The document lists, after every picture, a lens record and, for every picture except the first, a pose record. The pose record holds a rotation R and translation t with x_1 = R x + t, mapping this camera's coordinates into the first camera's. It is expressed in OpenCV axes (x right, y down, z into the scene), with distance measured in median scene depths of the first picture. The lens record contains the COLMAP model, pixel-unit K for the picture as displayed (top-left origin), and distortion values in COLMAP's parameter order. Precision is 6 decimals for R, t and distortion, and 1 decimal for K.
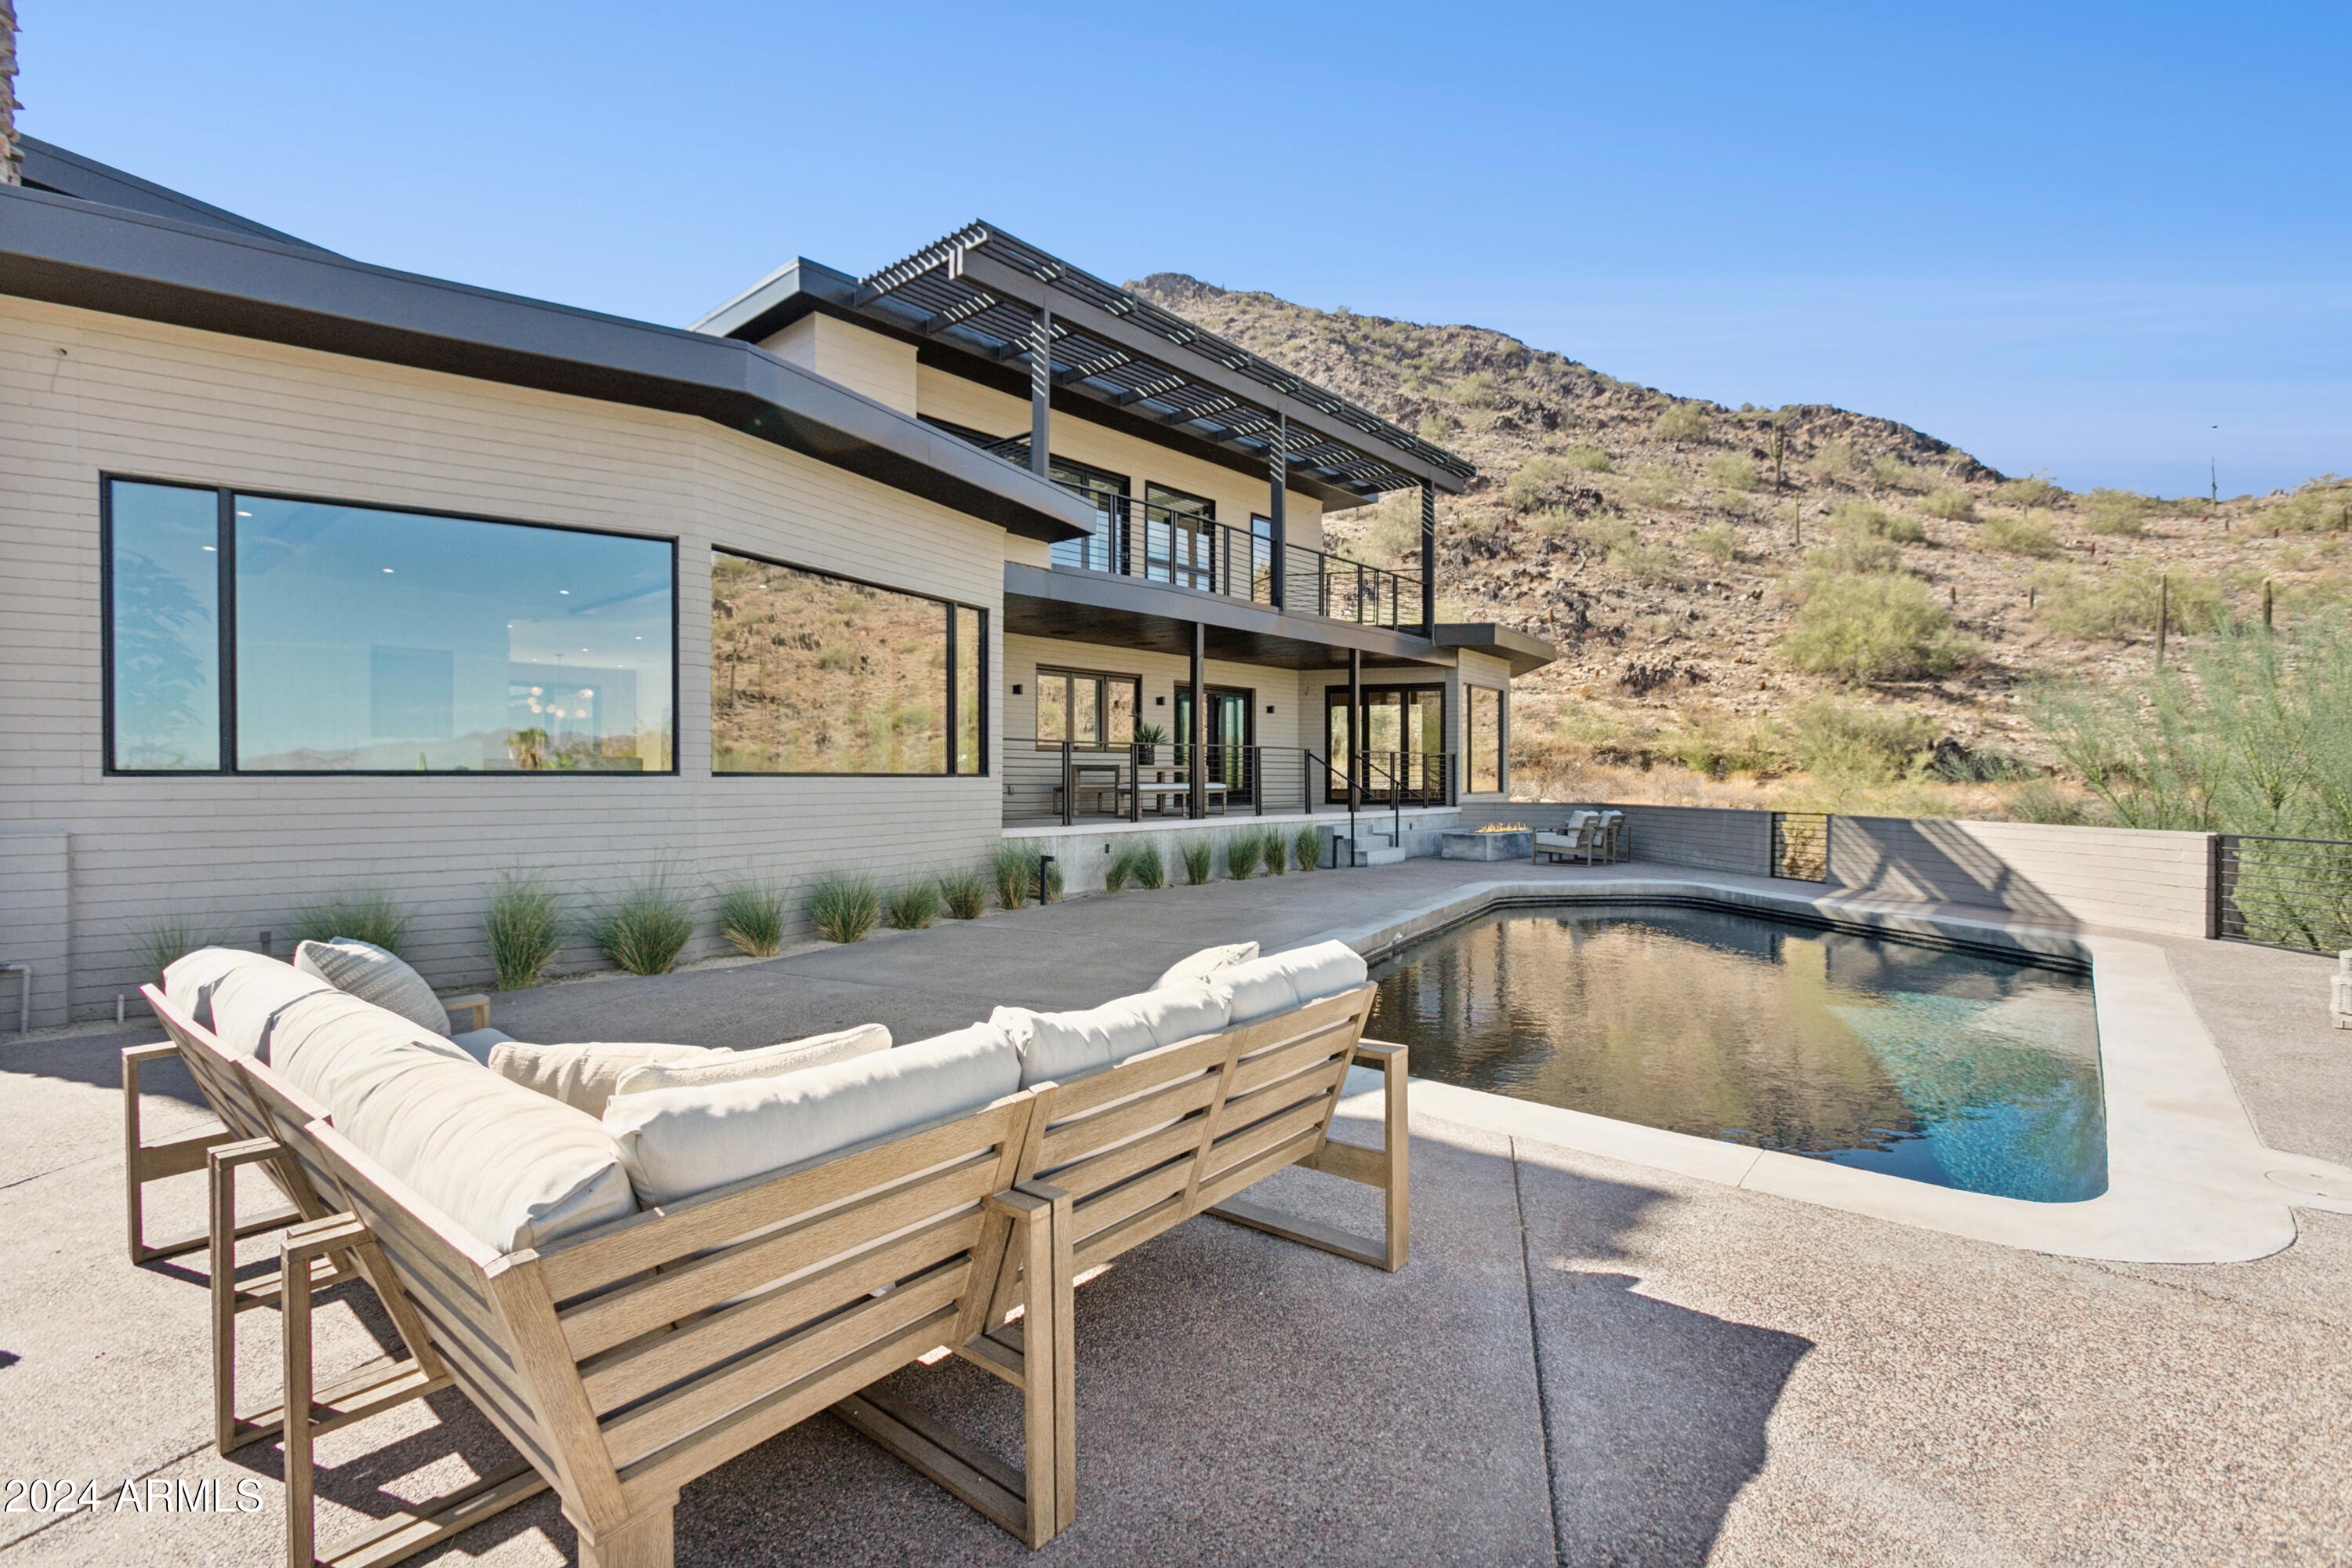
lens RADIAL K [[1065.8, 0, 1191.4], [0, 1065.8, 785.0], [0, 0, 1]] dist [-0.014201, 0.008643]
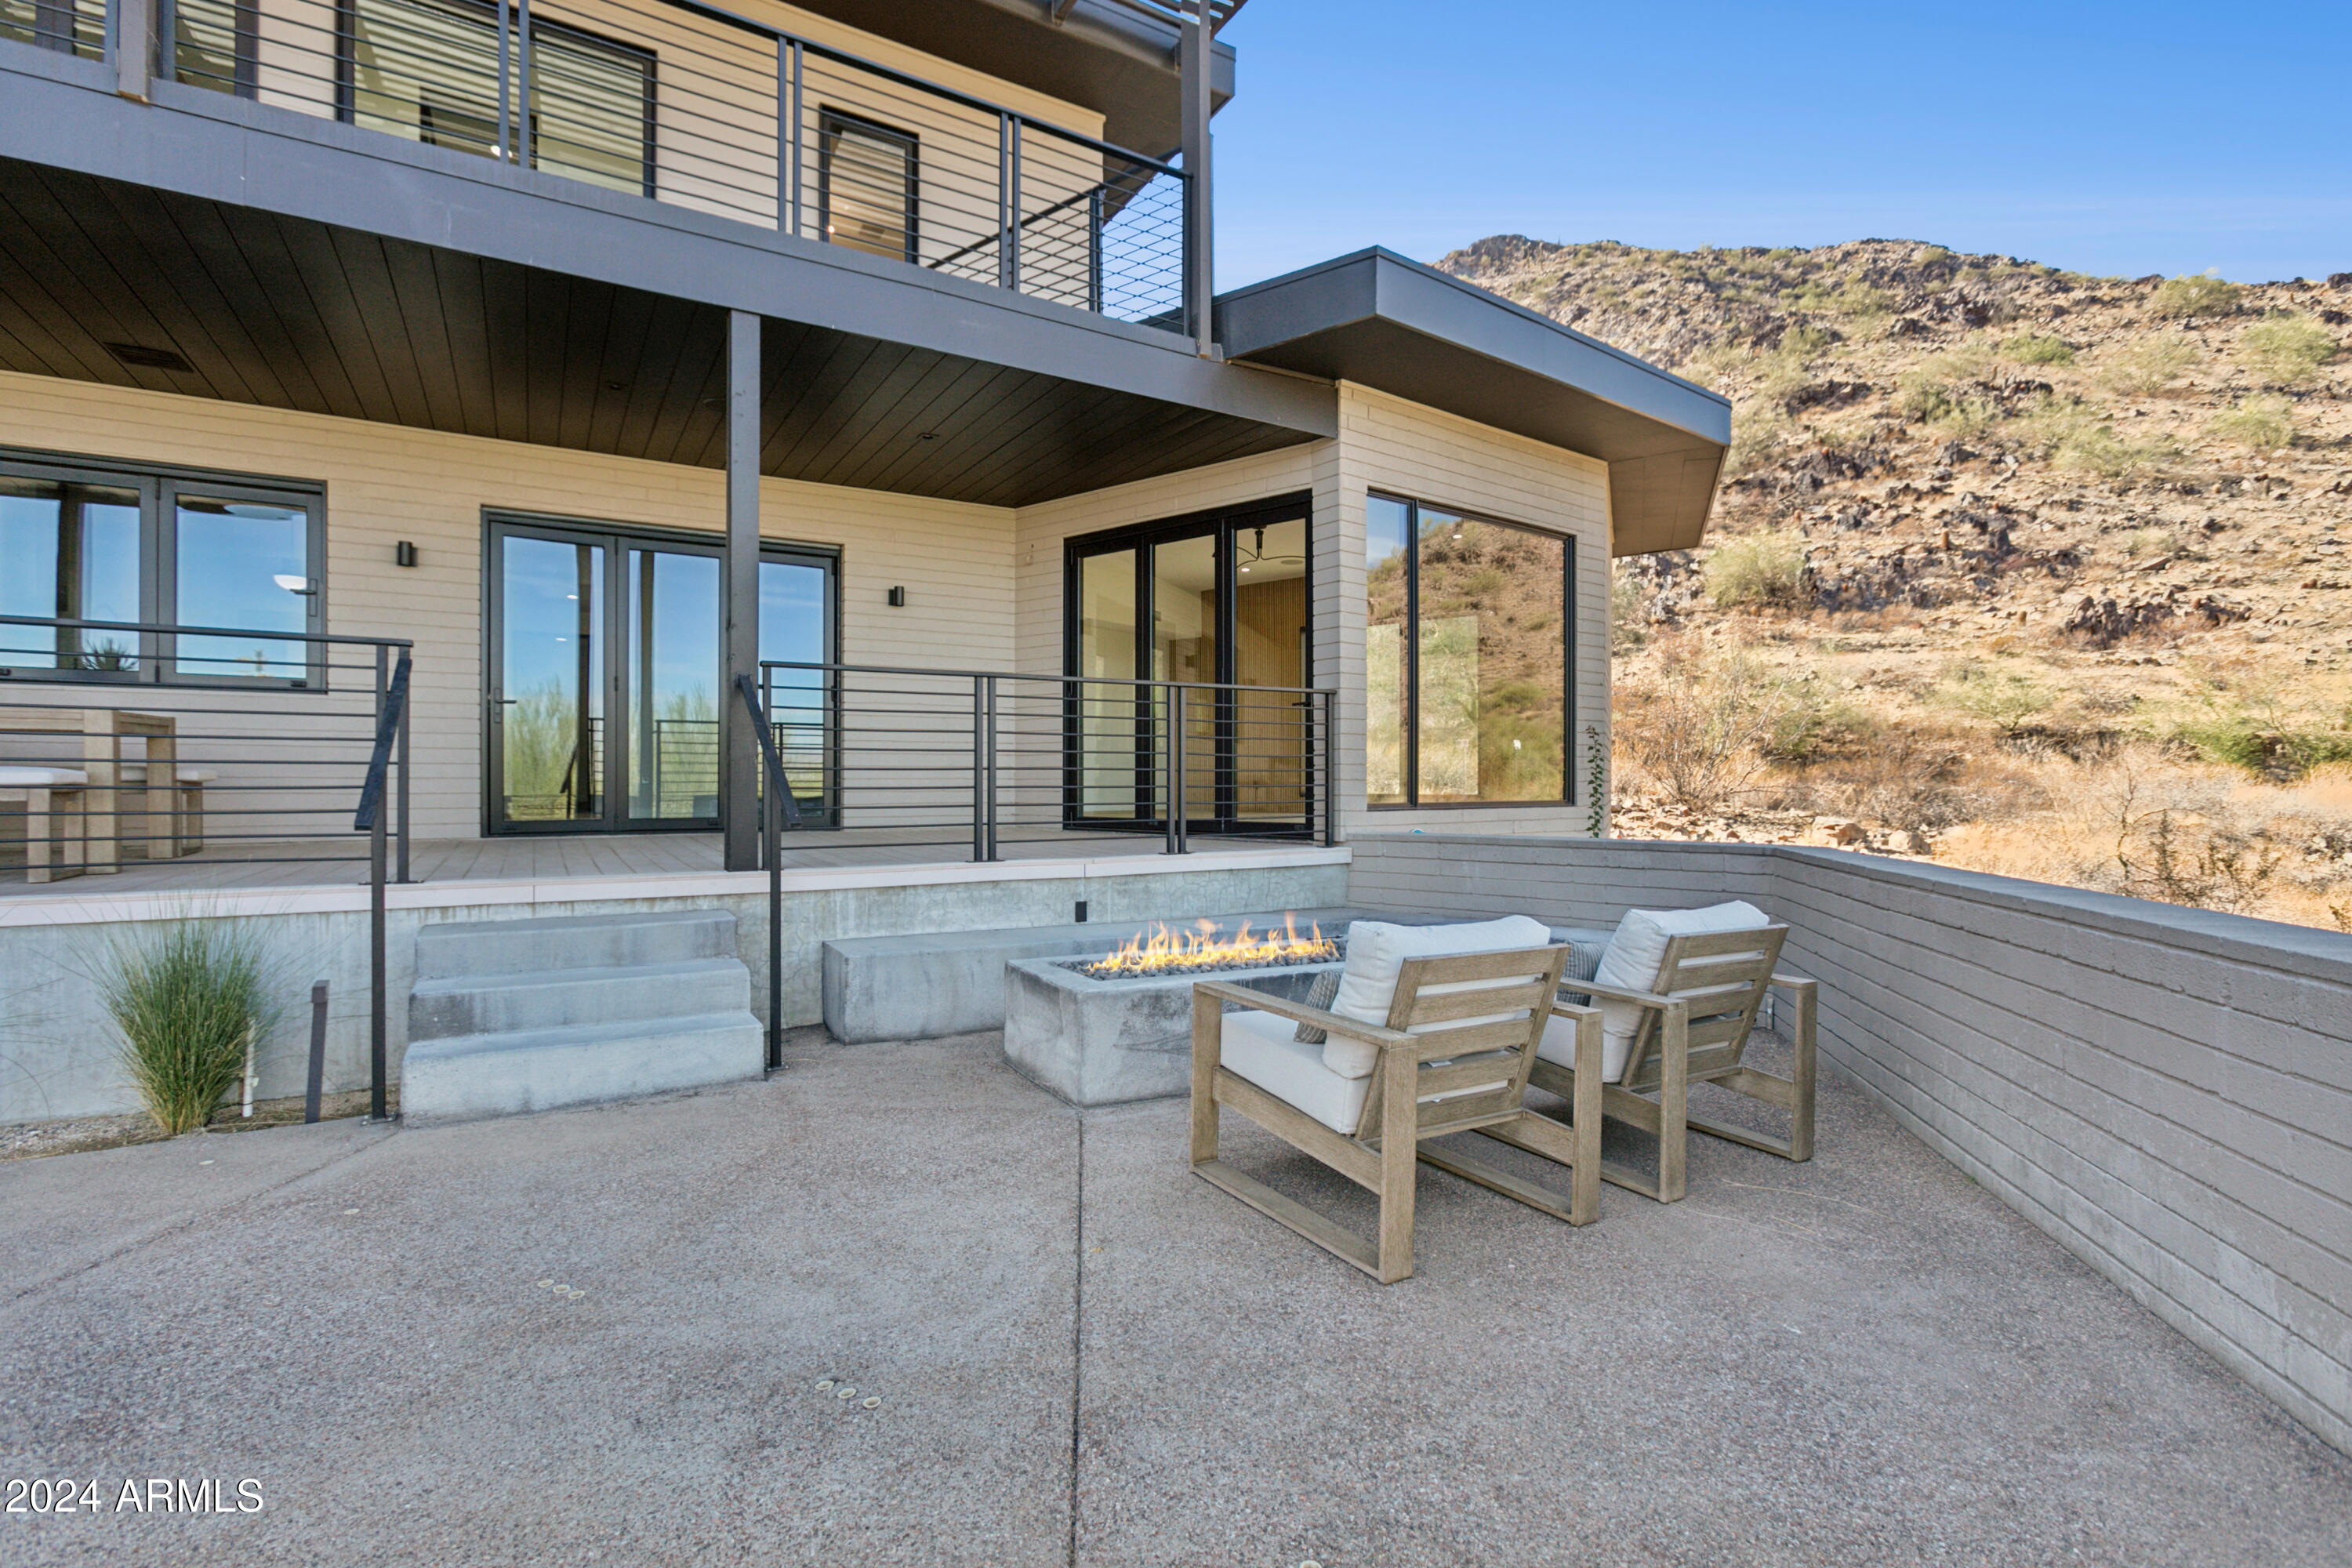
lens RADIAL K [[1065.8, 0, 1184.4], [0, 1065.8, 787.4], [0, 0, 1]] dist [-0.014201, 0.008643]
pose [[0.946113, 0.000886, -0.323836, 0.088347], [-0.002402, 0.999988, -0.004283, 0.000720], [0.323828, 0.004830, 0.946103, 0.186710]]
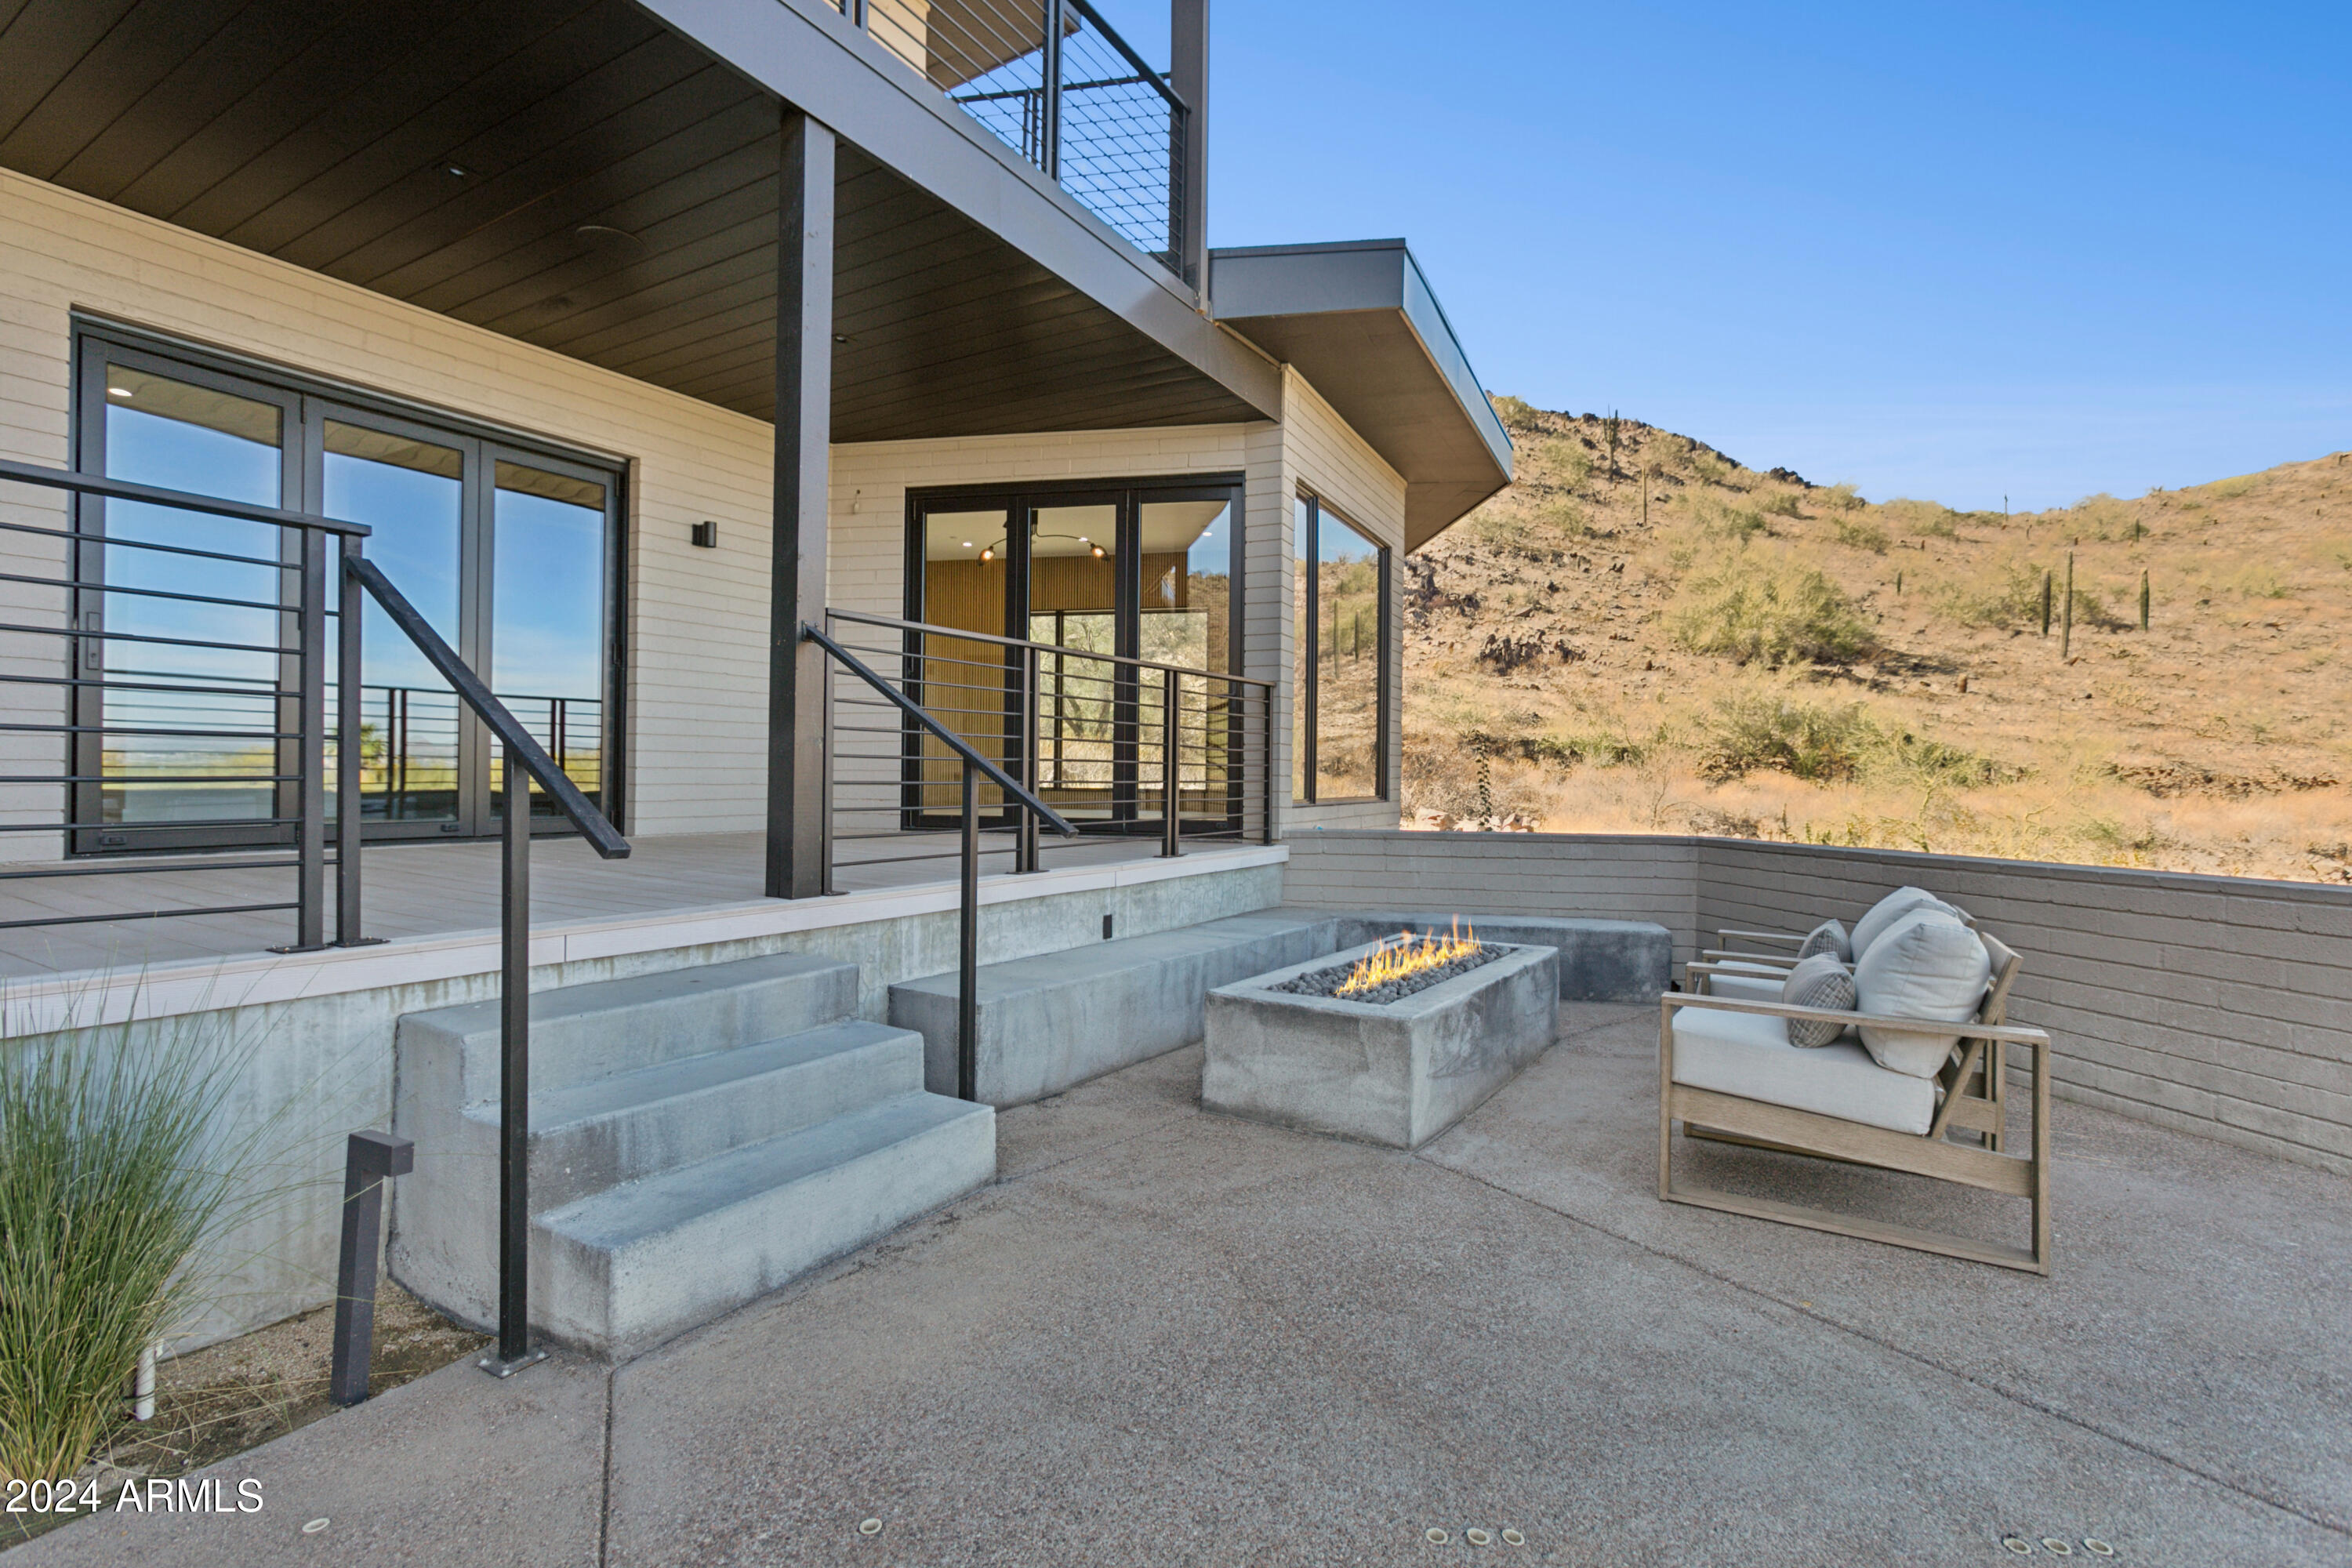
lens RADIAL K [[1065.8, 0, 1176.6], [0, 1065.8, 787.3], [0, 0, 1]] dist [-0.014201, 0.008643]
pose [[0.988841, 0.008132, 0.148755, 0.047717], [-0.008508, 0.999962, 0.001890, 0.000481], [-0.148734, -0.003135, 0.988872, 0.190897]]
